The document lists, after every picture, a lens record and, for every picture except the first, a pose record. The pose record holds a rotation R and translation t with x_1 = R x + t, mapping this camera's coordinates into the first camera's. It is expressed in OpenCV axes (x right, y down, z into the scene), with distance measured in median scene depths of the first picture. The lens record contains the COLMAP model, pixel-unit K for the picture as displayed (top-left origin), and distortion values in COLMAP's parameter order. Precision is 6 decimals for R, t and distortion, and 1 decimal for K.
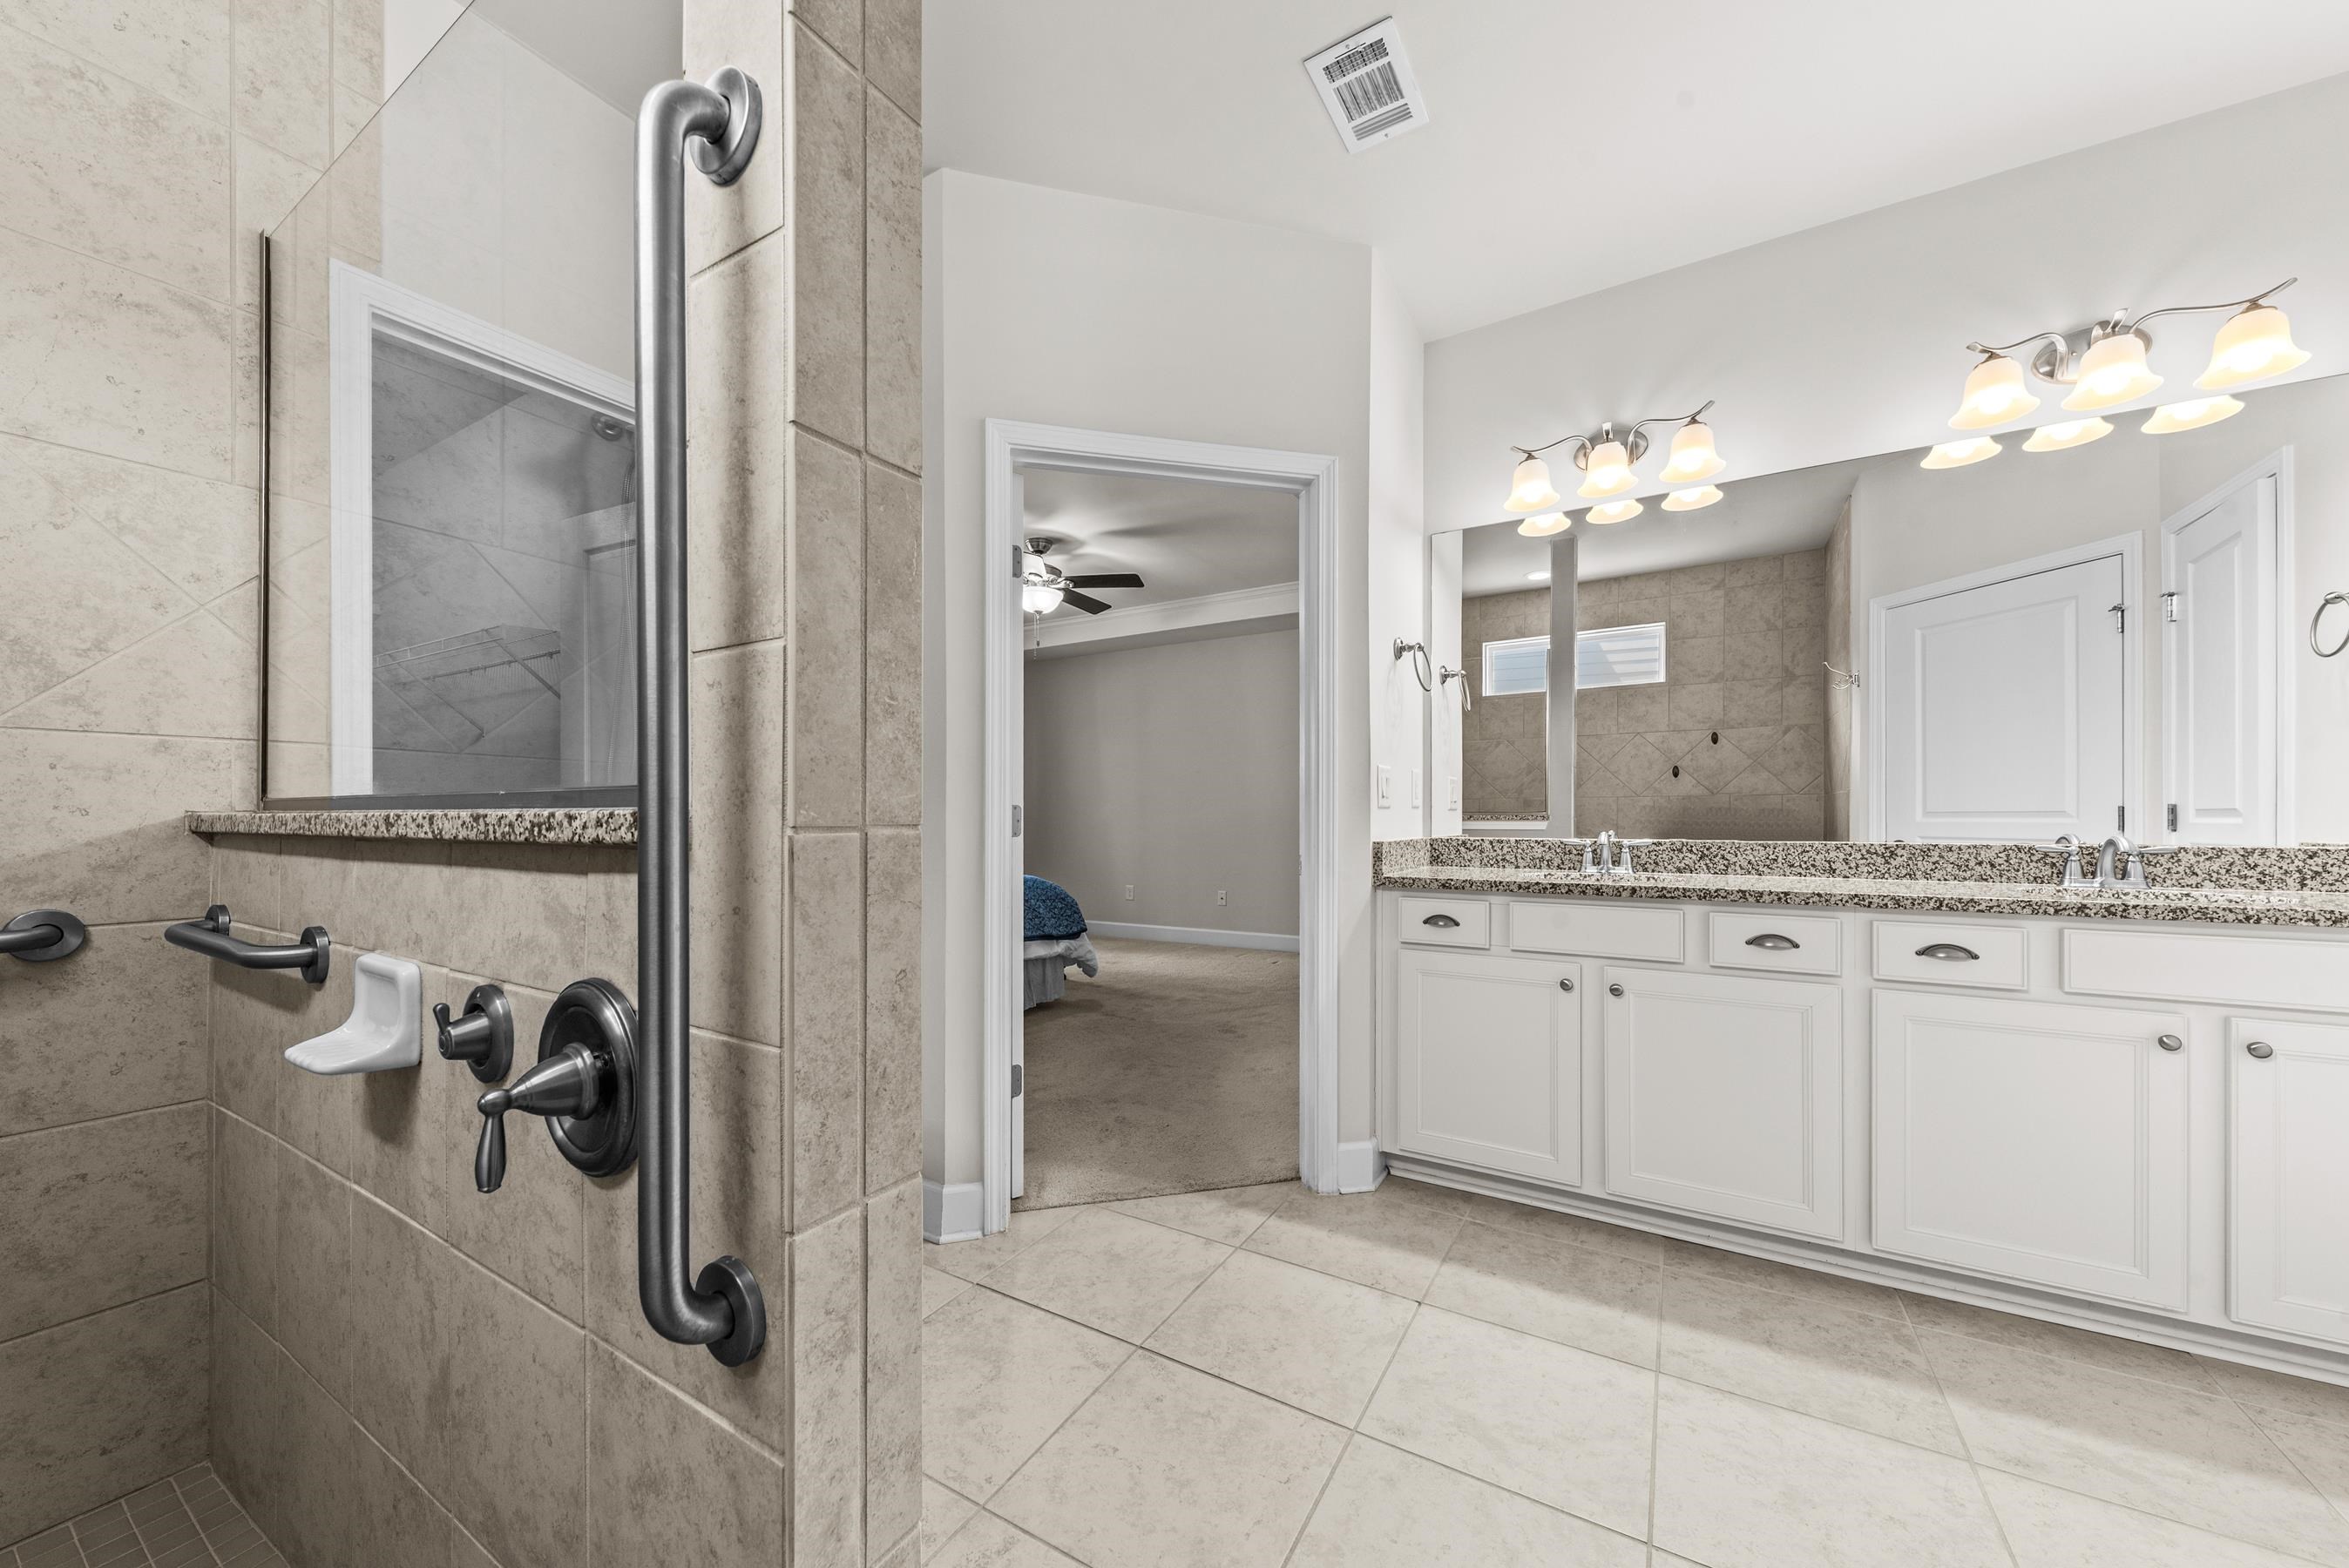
lens RADIAL K [[827.4, 0, 1176.3], [0, 827.4, 822.2], [0, 0, 1]] dist [0.015539, -0.004875]
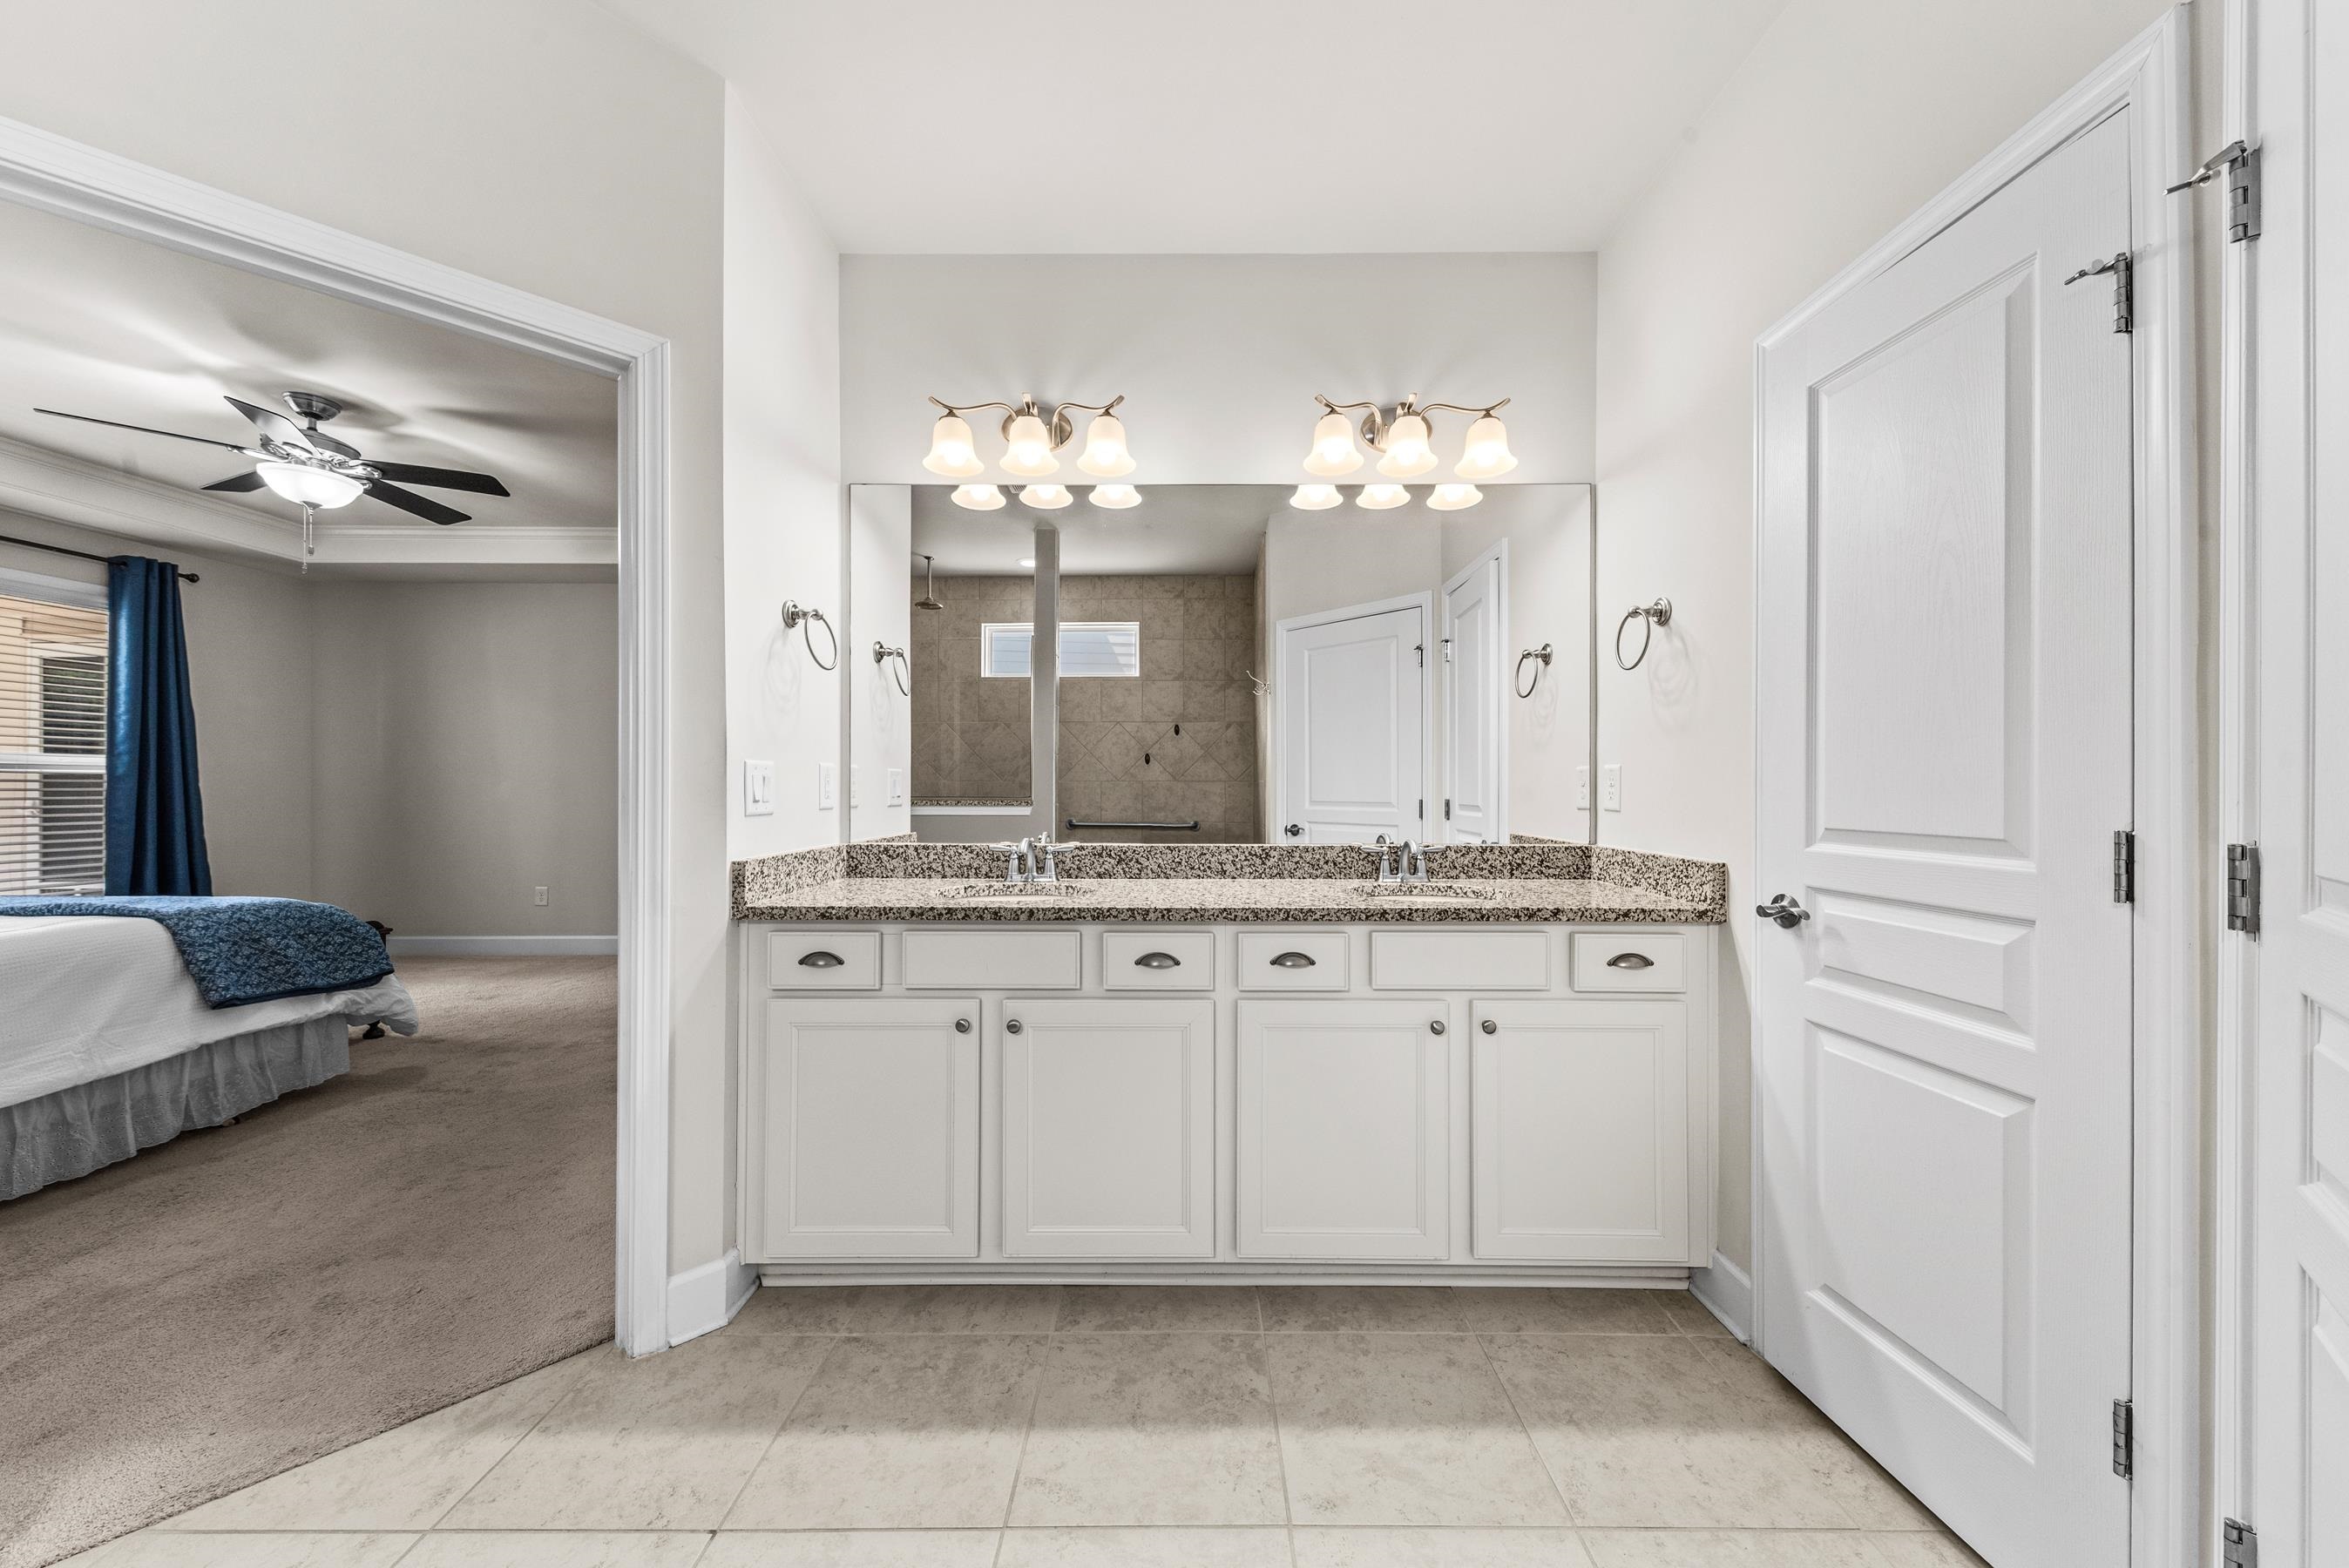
lens RADIAL K [[790.9, 0, 1174.1], [0, 790.9, 788.4], [0, 0, 1]] dist [0.007704, -0.000027]
pose [[0.862989, 0.001642, 0.505219, 0.216590], [-0.001014, 0.999998, -0.001518, -0.042653], [-0.505221, 0.000797, 0.862990, 0.162842]]
